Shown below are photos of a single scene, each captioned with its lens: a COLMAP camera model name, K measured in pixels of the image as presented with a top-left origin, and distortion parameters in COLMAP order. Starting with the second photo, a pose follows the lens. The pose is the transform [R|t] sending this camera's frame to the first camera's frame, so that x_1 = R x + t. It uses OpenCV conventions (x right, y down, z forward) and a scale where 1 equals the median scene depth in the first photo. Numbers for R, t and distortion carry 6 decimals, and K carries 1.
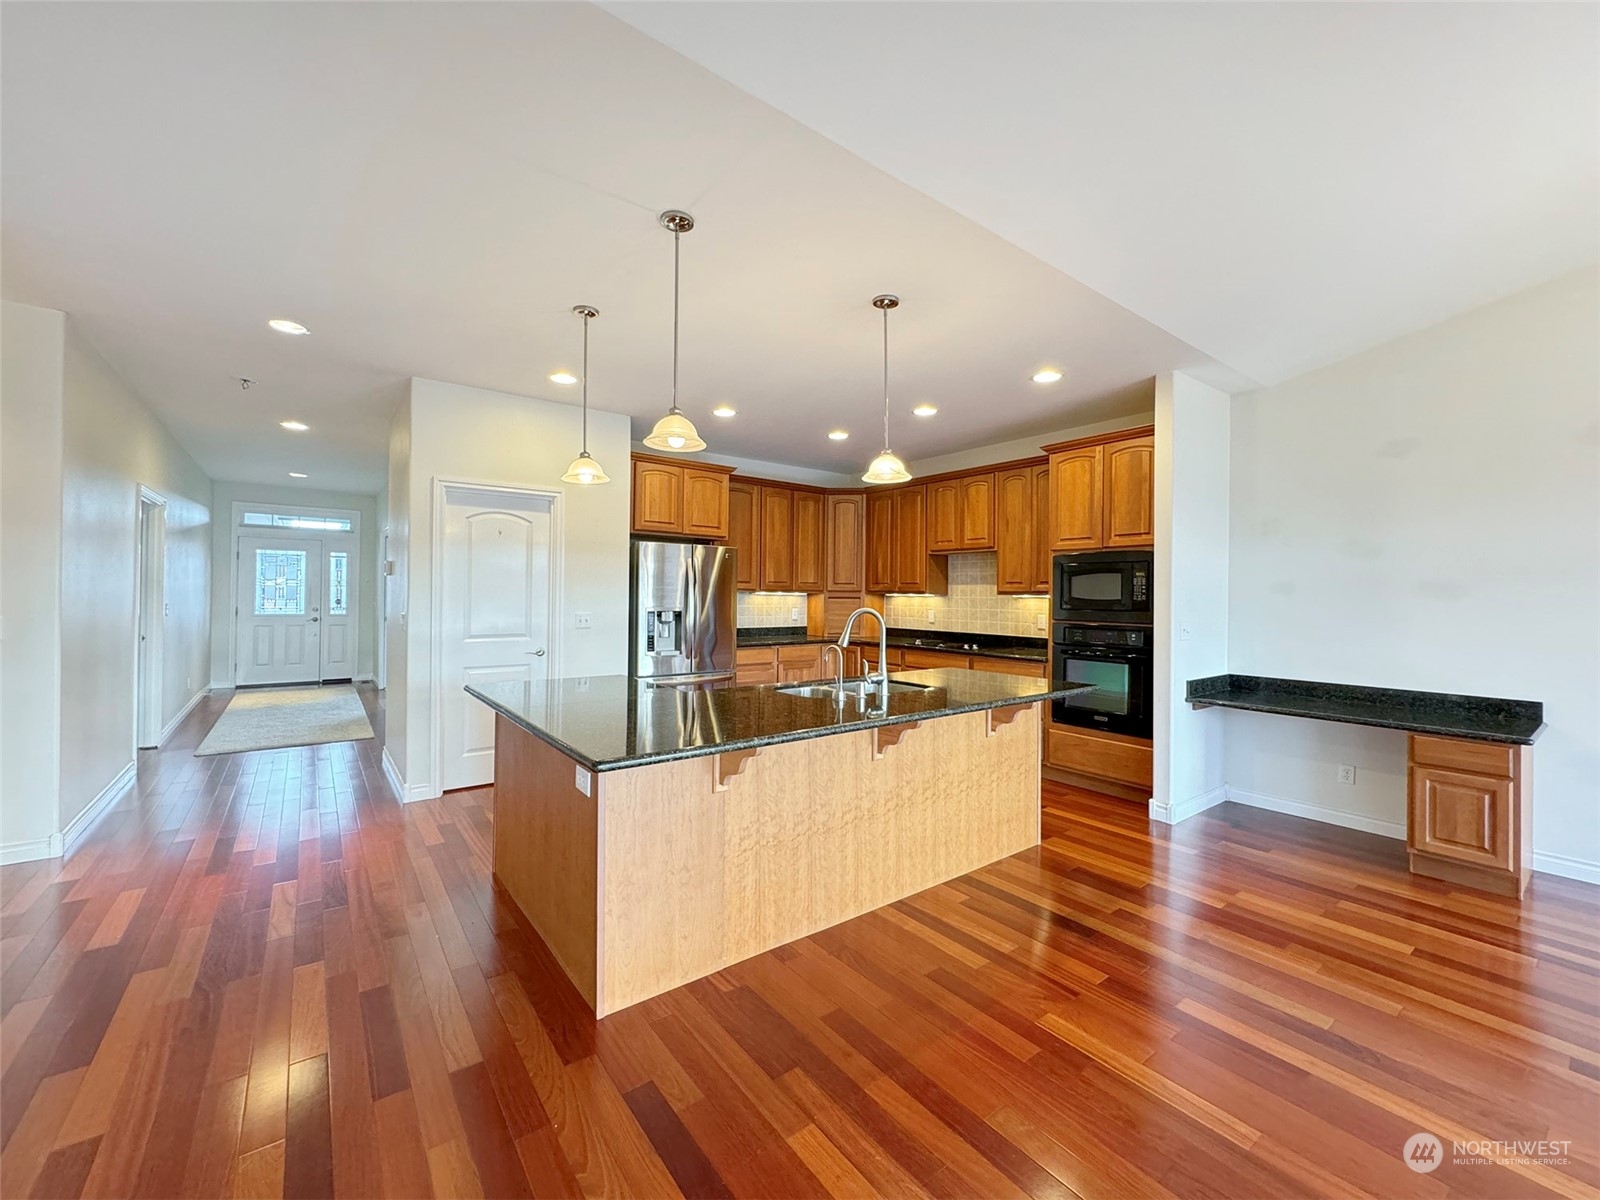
lens RADIAL K [[651.9, 0, 794.4], [0, 651.9, 595.6], [0, 0, 1]] dist [-0.000747, 0.000092]
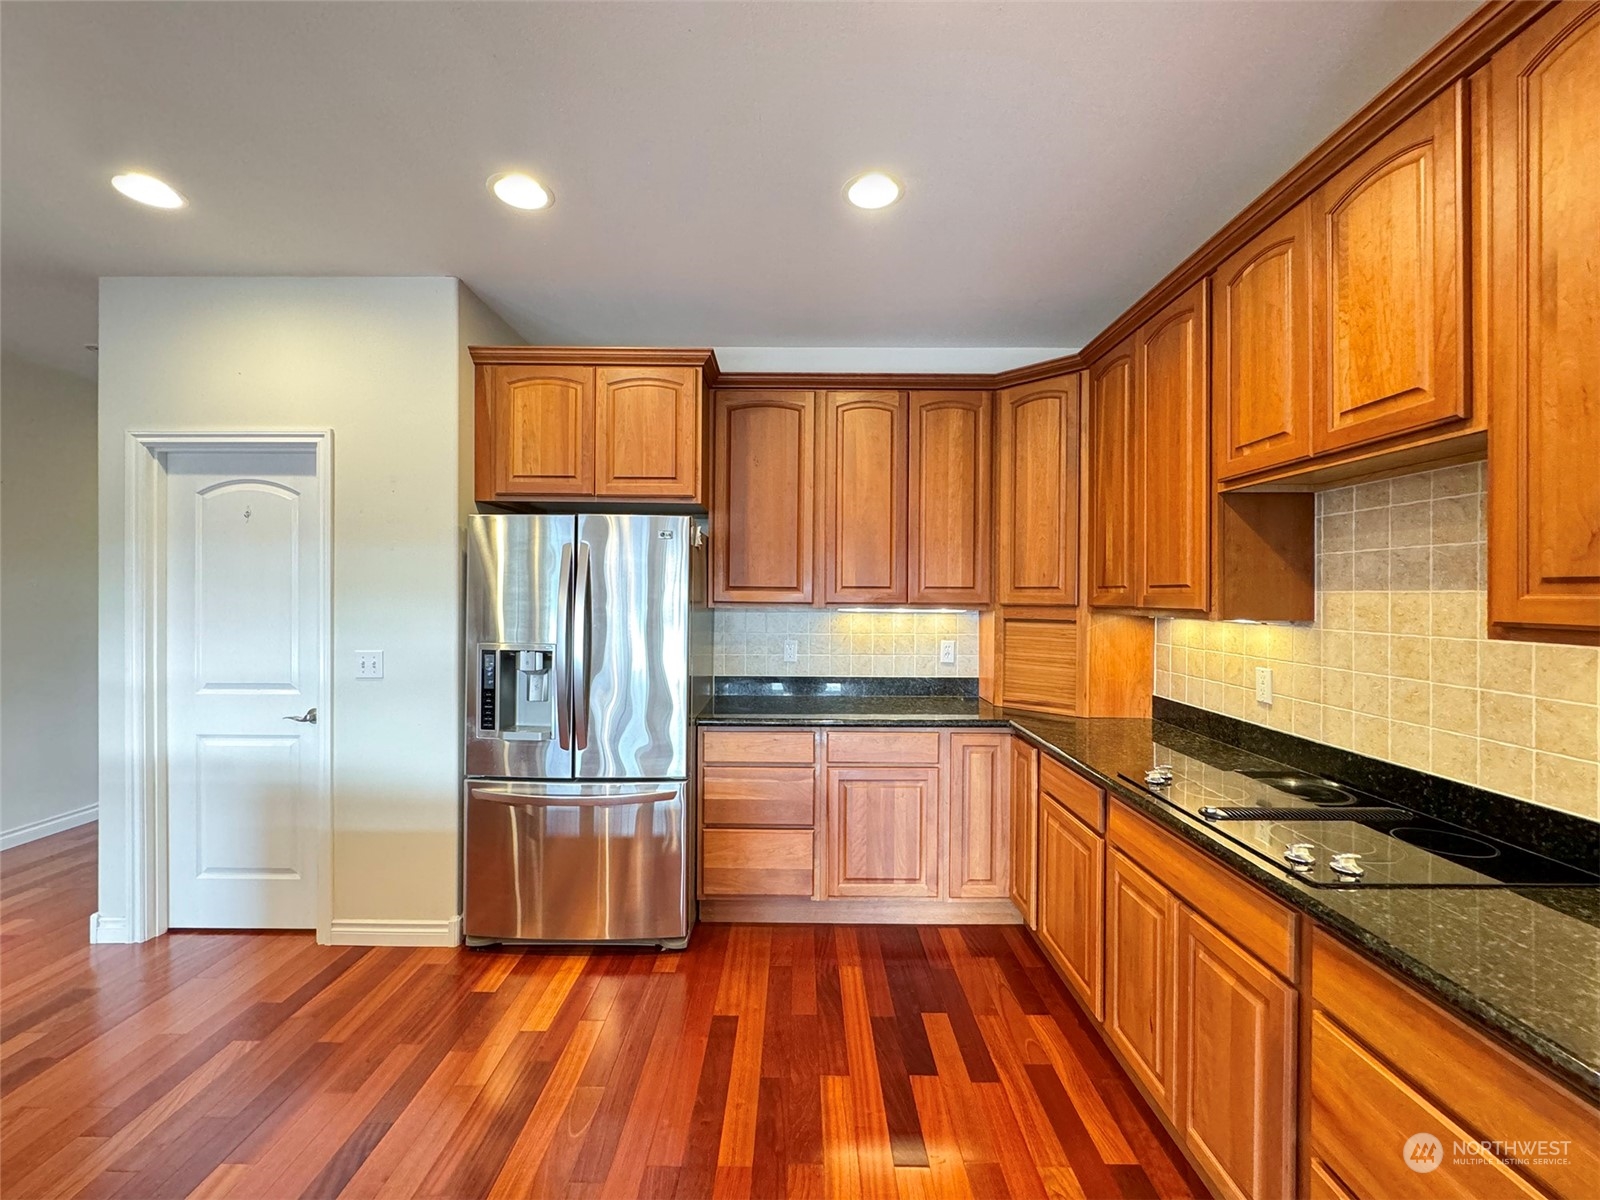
lens RADIAL K [[651.9, 0, 794.4], [0, 651.9, 595.6], [0, 0, 1]] dist [-0.000747, 0.000092]
pose [[0.792368, -0.005670, -0.610017, 0.231506], [0.002451, 0.999978, -0.006112, -0.012492], [0.610038, 0.003348, 0.792365, 0.613999]]
